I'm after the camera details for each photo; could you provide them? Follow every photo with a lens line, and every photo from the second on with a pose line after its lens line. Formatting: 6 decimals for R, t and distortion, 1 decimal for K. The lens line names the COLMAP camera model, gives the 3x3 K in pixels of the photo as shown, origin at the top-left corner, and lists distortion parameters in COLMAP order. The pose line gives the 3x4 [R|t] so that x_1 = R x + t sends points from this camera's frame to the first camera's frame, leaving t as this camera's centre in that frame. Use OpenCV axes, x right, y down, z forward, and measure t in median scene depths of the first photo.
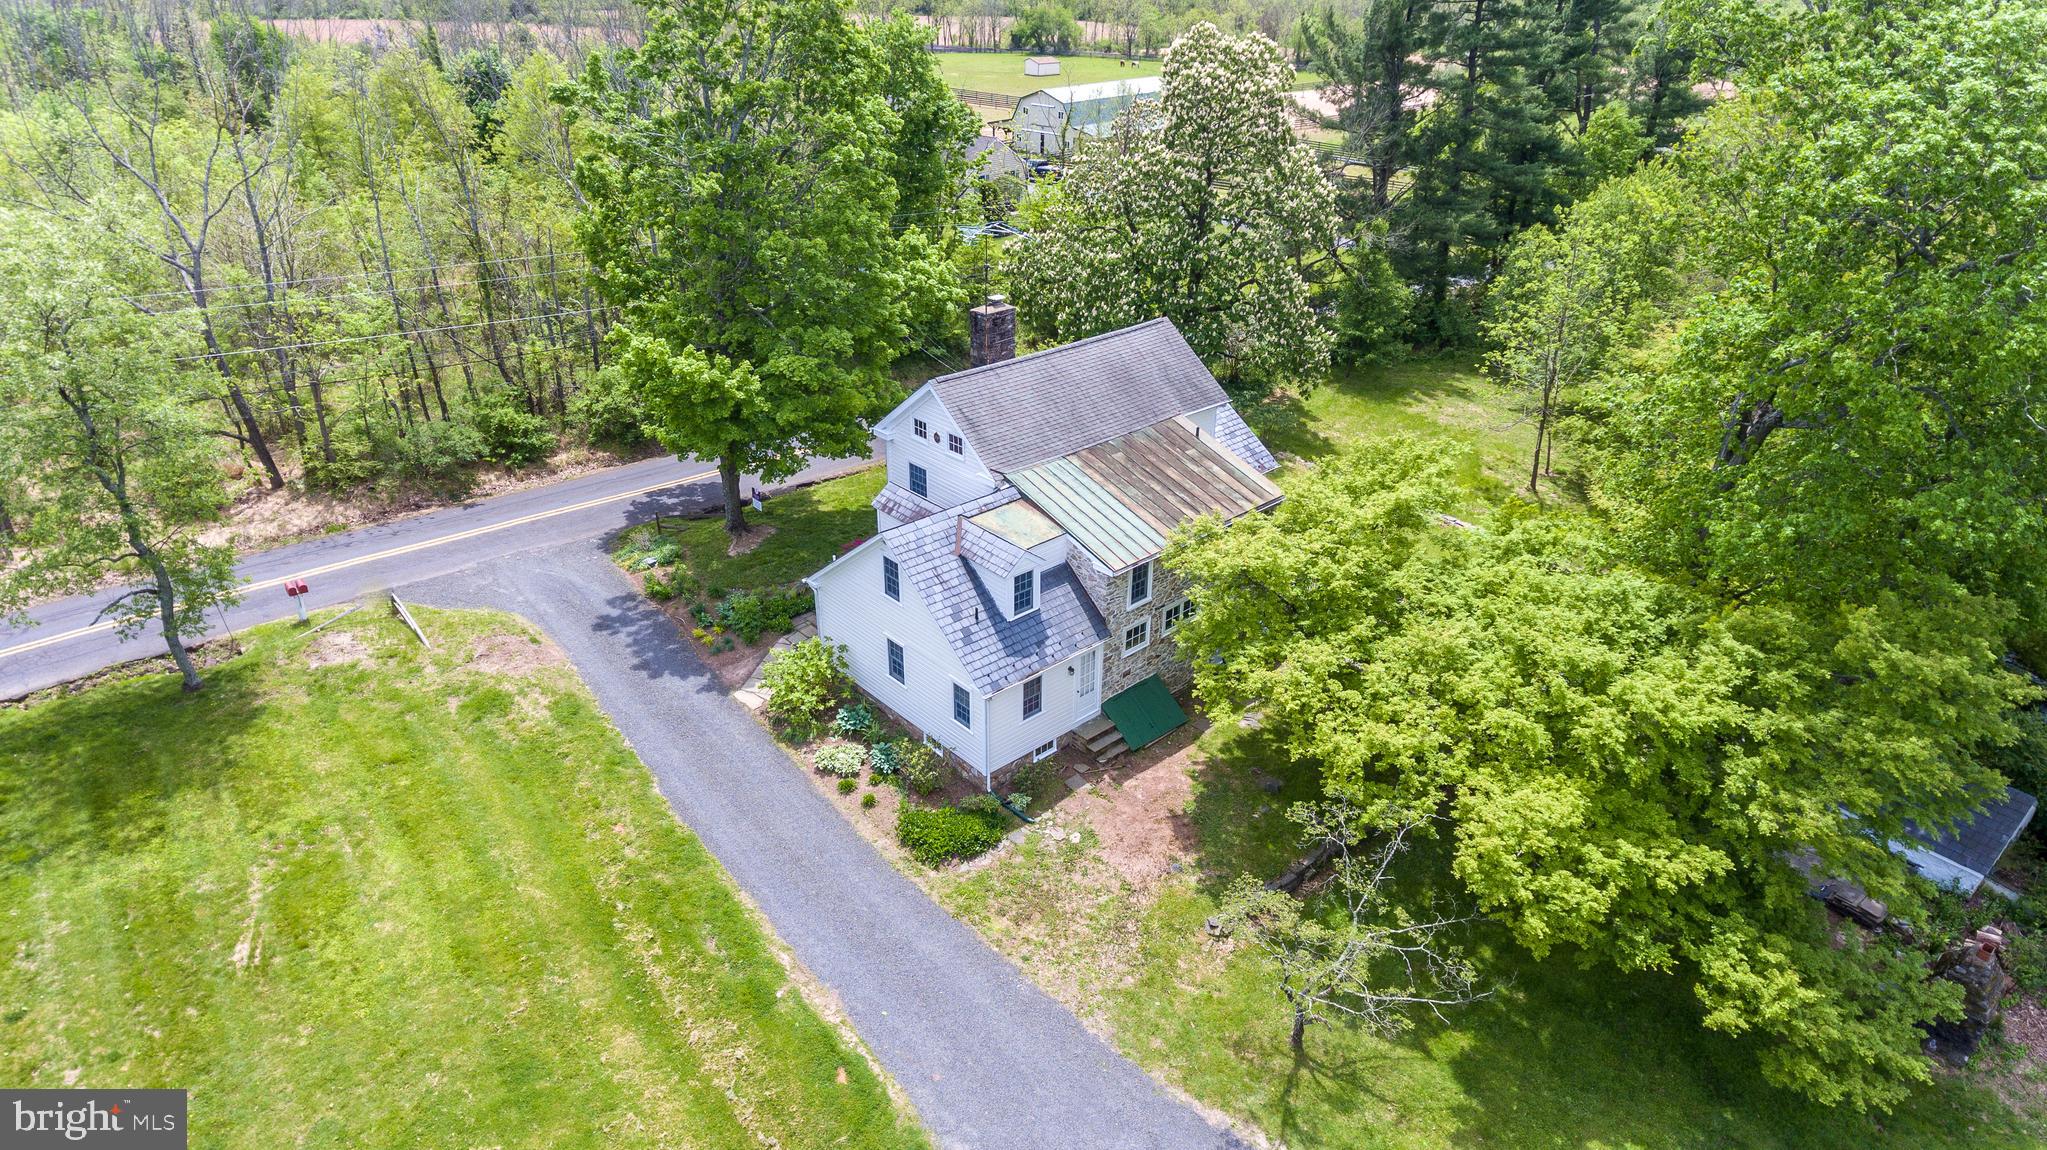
lens RADIAL K [[1236.1, 0, 1024.9], [0, 1236.1, 585.2], [0, 0, 1]] dist [0.000654, 0.002857]
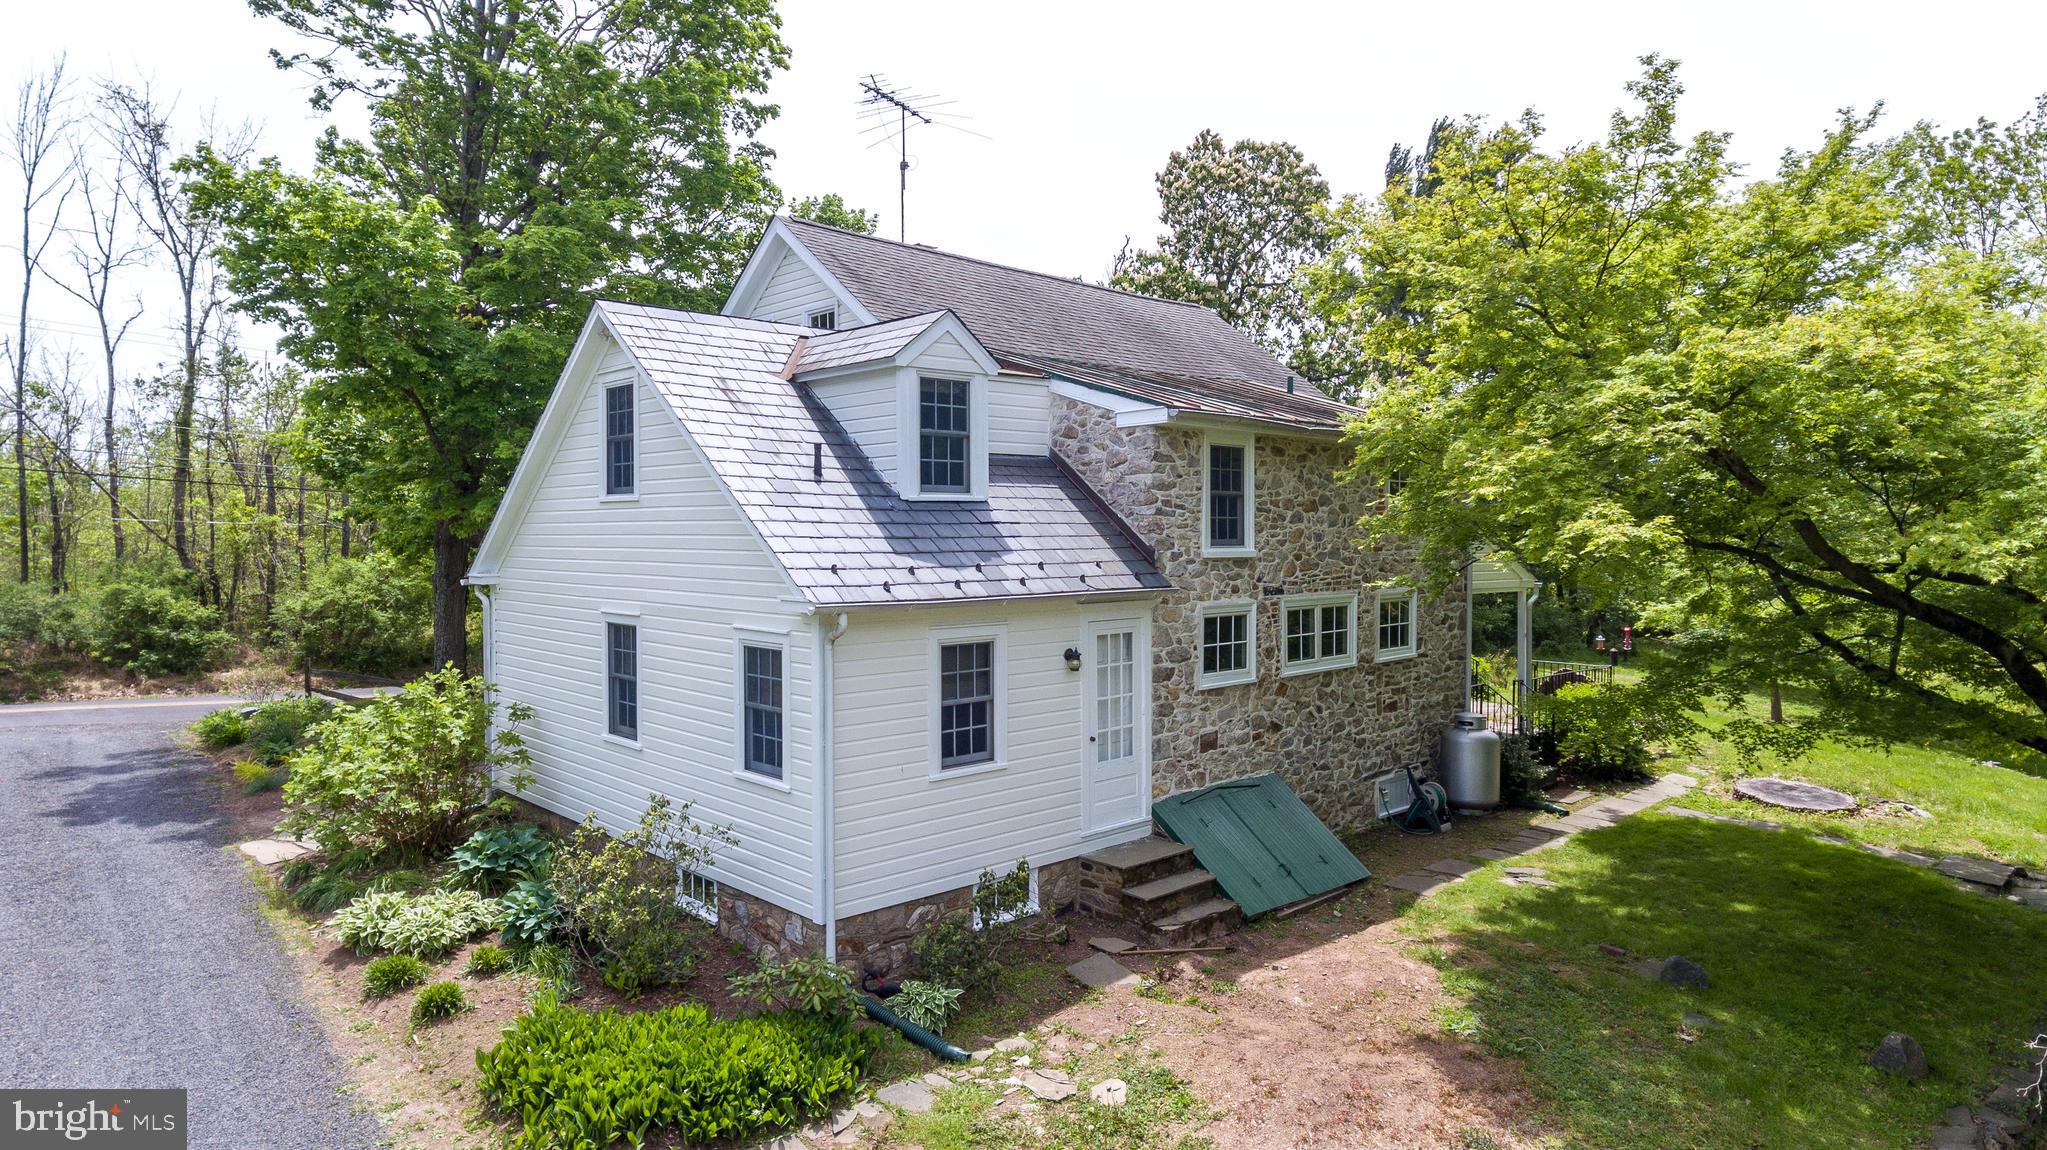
lens RADIAL K [[1236.1, 0, 1019.9], [0, 1236.1, 566.4], [0, 0, 1]] dist [0.000654, 0.002857]
pose [[0.999792, -0.007042, 0.019160, 0.014239], [0.014891, 0.893625, -0.448568, 0.210699], [-0.013963, 0.448760, 0.893543, 0.648454]]
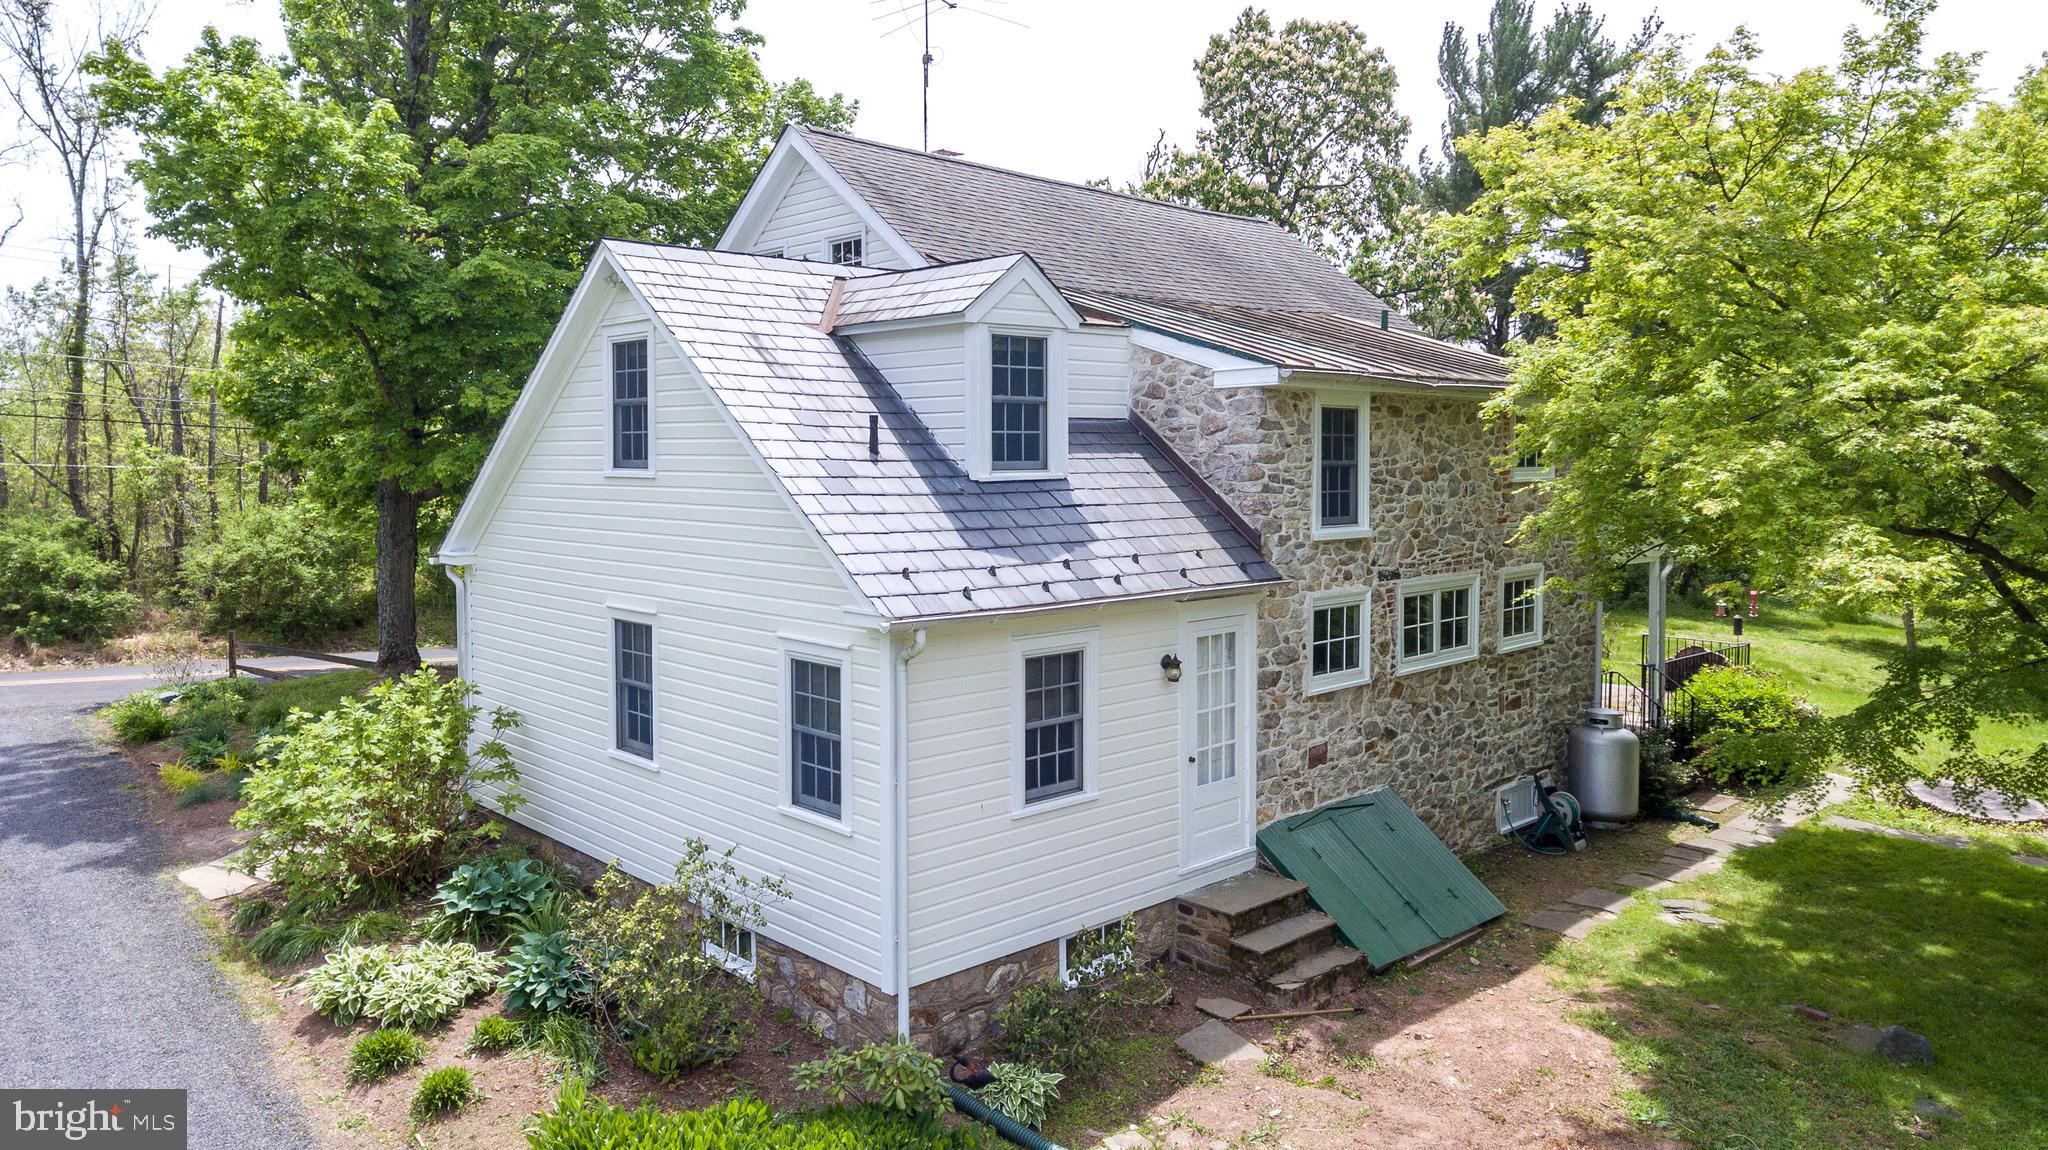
lens RADIAL K [[1404.3, 0, 1013.6], [0, 1404.3, 513.5], [0, 0, 1]] dist [0.001934, 0.002745]
pose [[0.999727, -0.007325, 0.022168, -0.010838], [0.016249, 0.900120, -0.435340, 0.188947], [-0.016765, 0.435581, 0.899993, 0.654373]]
